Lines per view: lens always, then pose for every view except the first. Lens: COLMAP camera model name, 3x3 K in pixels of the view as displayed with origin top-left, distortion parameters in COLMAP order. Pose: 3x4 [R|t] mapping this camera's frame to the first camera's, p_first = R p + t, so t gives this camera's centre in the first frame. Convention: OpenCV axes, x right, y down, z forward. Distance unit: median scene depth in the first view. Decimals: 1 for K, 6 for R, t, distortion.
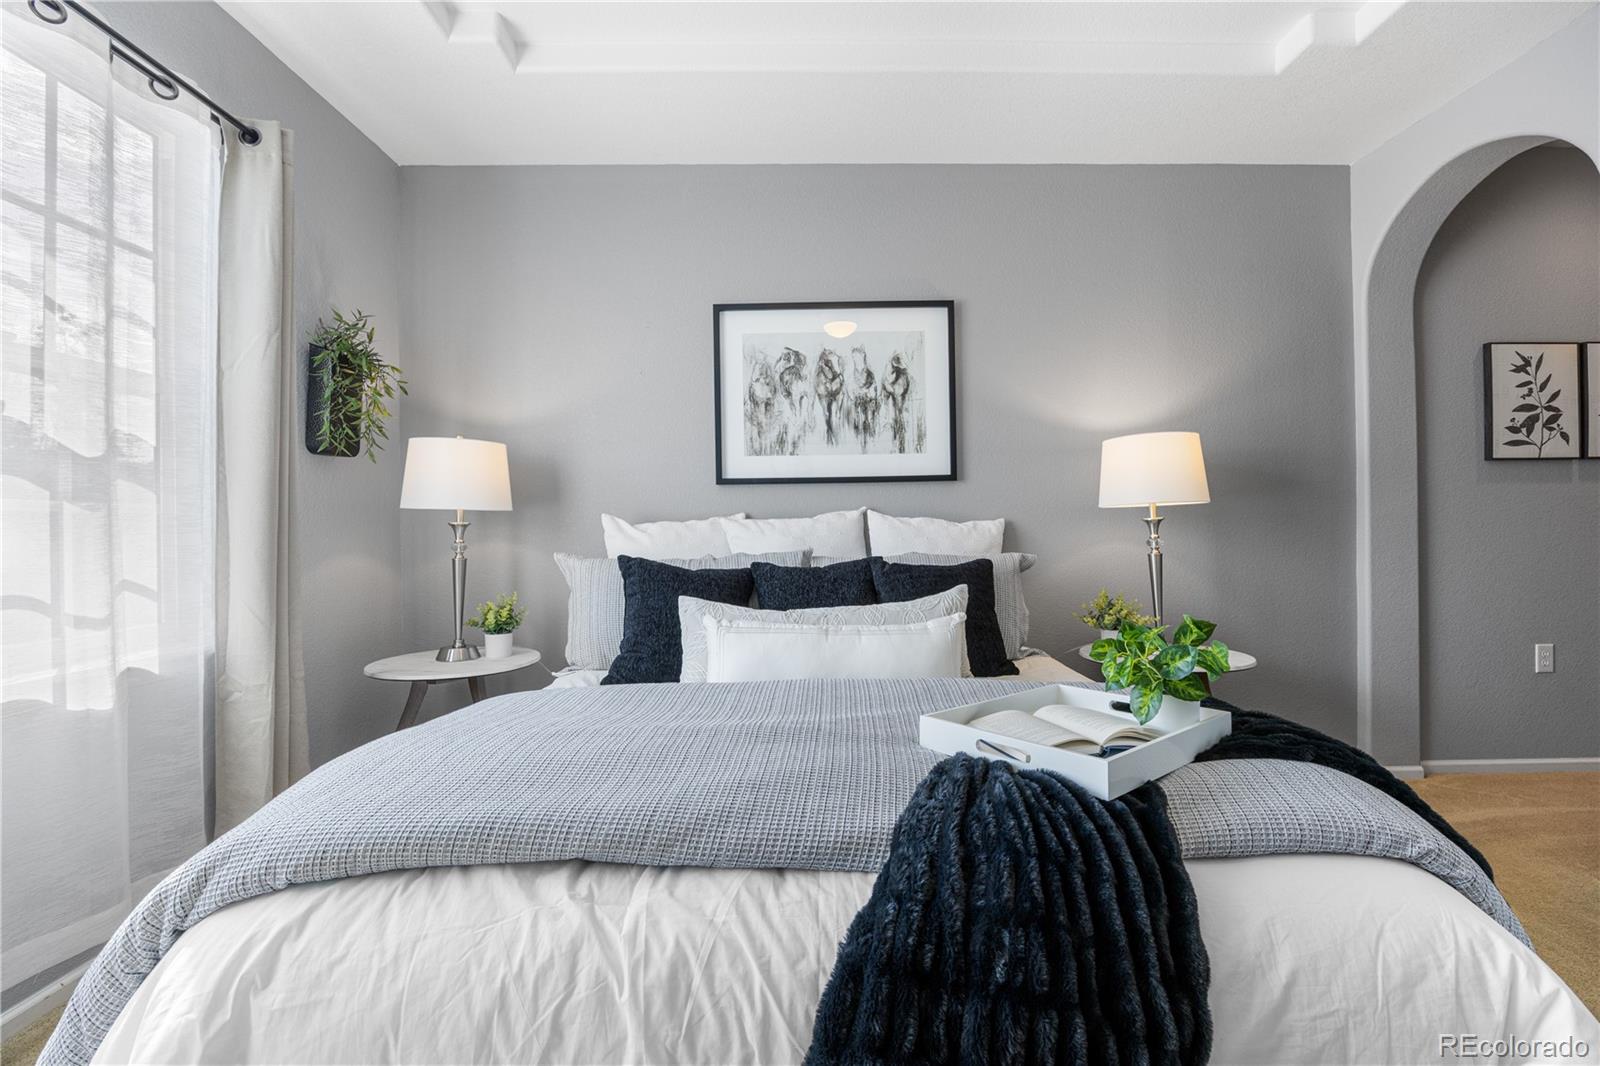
lens RADIAL K [[702.5, 0, 802.0], [0, 702.5, 529.3], [0, 0, 1]] dist [0.003696, 0.000000]
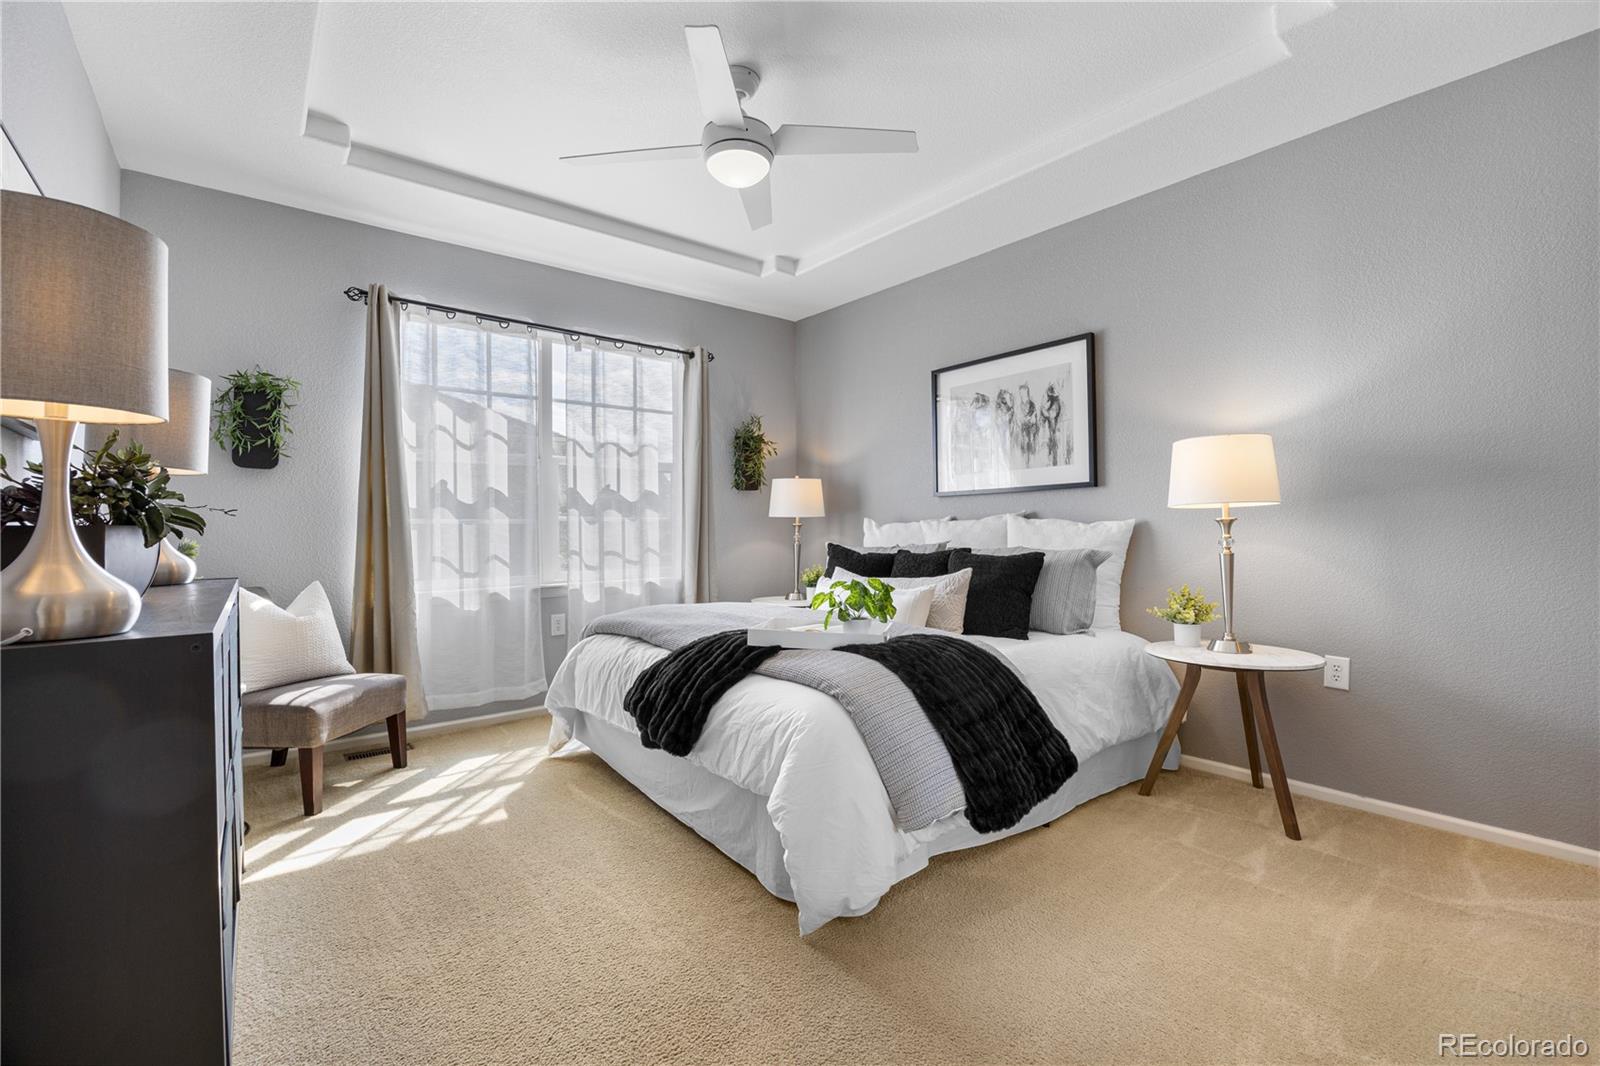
lens RADIAL K [[702.5, 0, 799.0], [0, 702.5, 532.3], [0, 0, 1]] dist [0.003696, 0.000000]
pose [[0.632893, 0.007240, -0.774205, 0.805620], [0.000029, 0.999956, 0.009375, -0.004680], [0.774239, -0.005955, 0.632865, -0.115258]]
